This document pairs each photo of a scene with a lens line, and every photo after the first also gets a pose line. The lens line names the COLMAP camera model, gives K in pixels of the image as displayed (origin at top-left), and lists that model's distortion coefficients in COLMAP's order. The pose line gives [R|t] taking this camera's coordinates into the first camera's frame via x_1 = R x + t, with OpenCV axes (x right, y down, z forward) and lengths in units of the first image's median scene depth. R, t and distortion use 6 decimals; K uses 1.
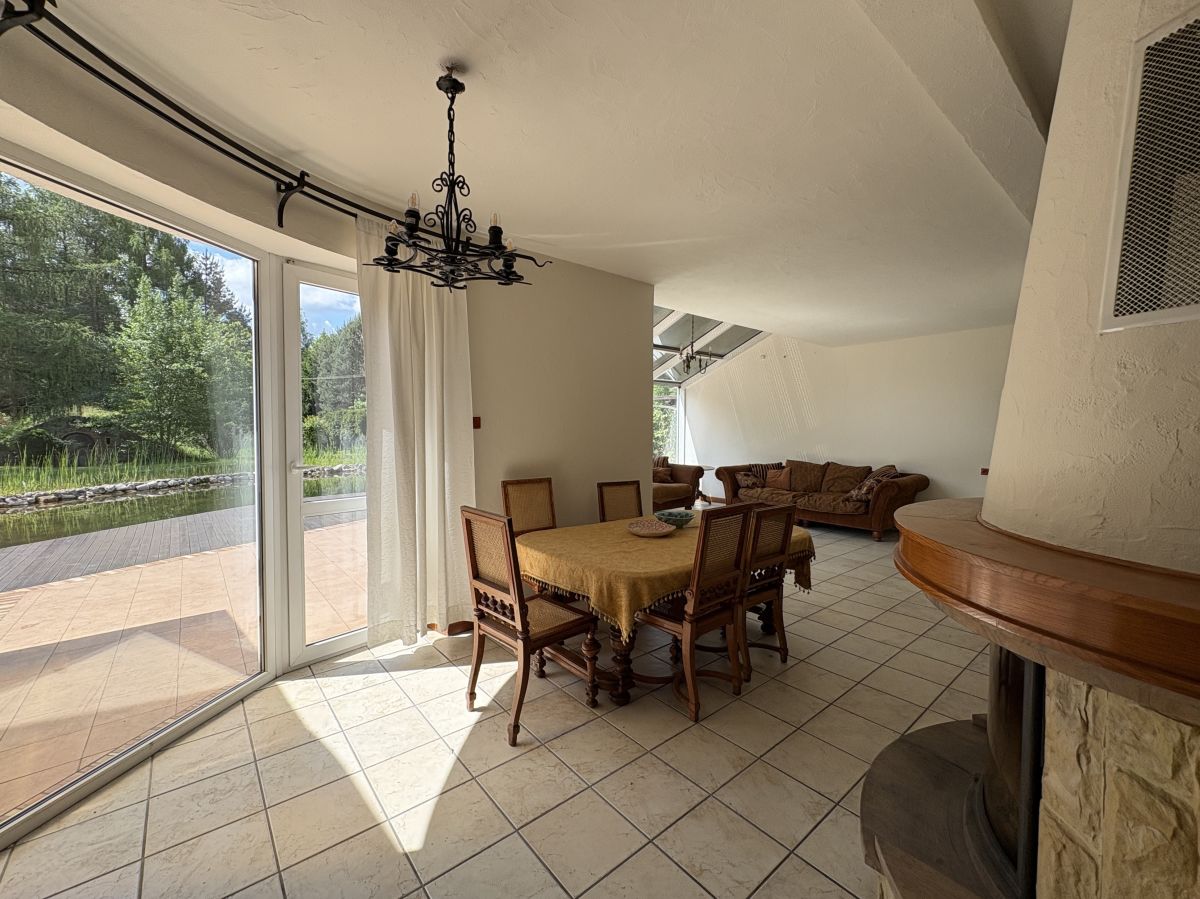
lens RADIAL K [[481.9, 0, 609.8], [0, 481.9, 449.0], [0, 0, 1]] dist [-0.000095, -0.000102]
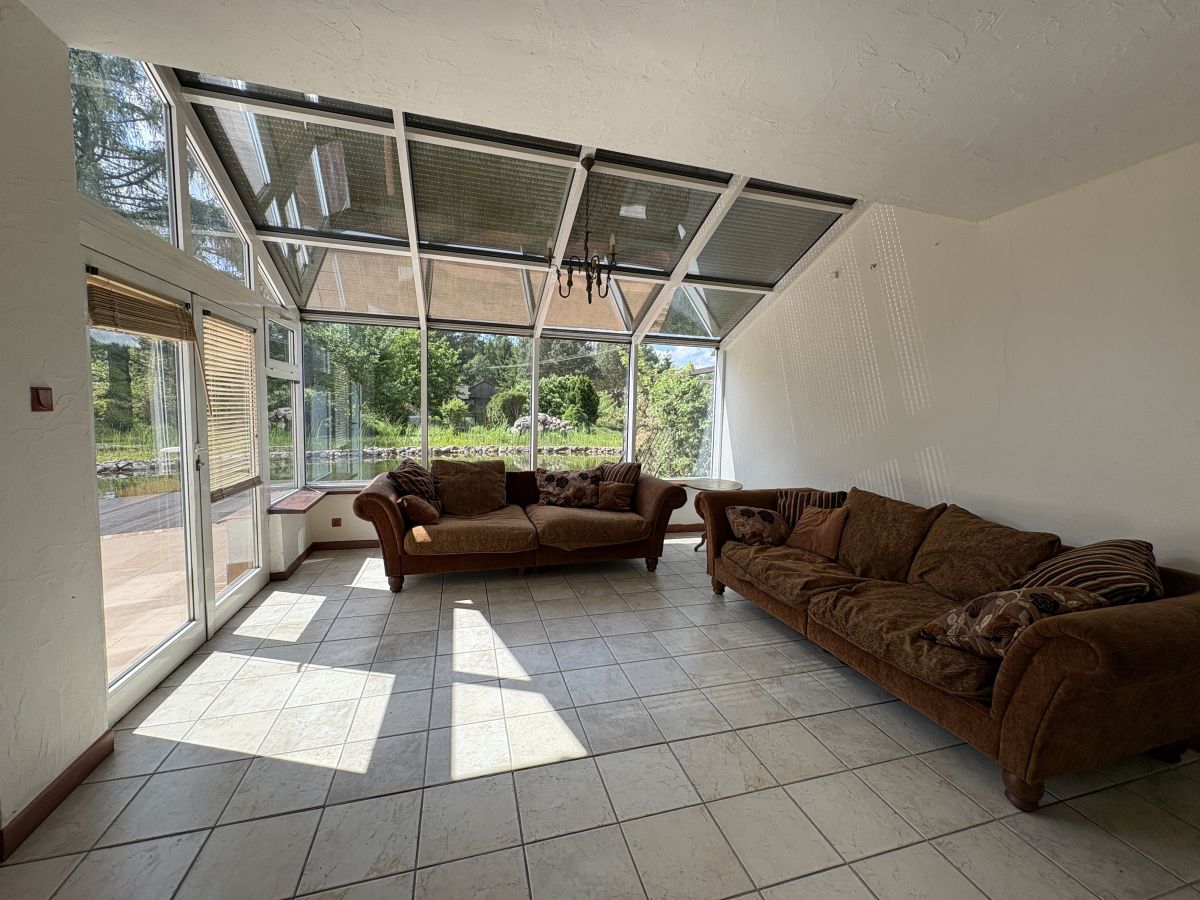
lens RADIAL K [[481.9, 0, 595.2], [0, 481.9, 448.6], [0, 0, 1]] dist [-0.000095, -0.000102]
pose [[0.915400, 0.048602, -0.399601, 0.342391], [-0.037181, 0.998649, 0.036289, -0.023741], [0.400825, -0.018361, 0.915971, 0.507193]]
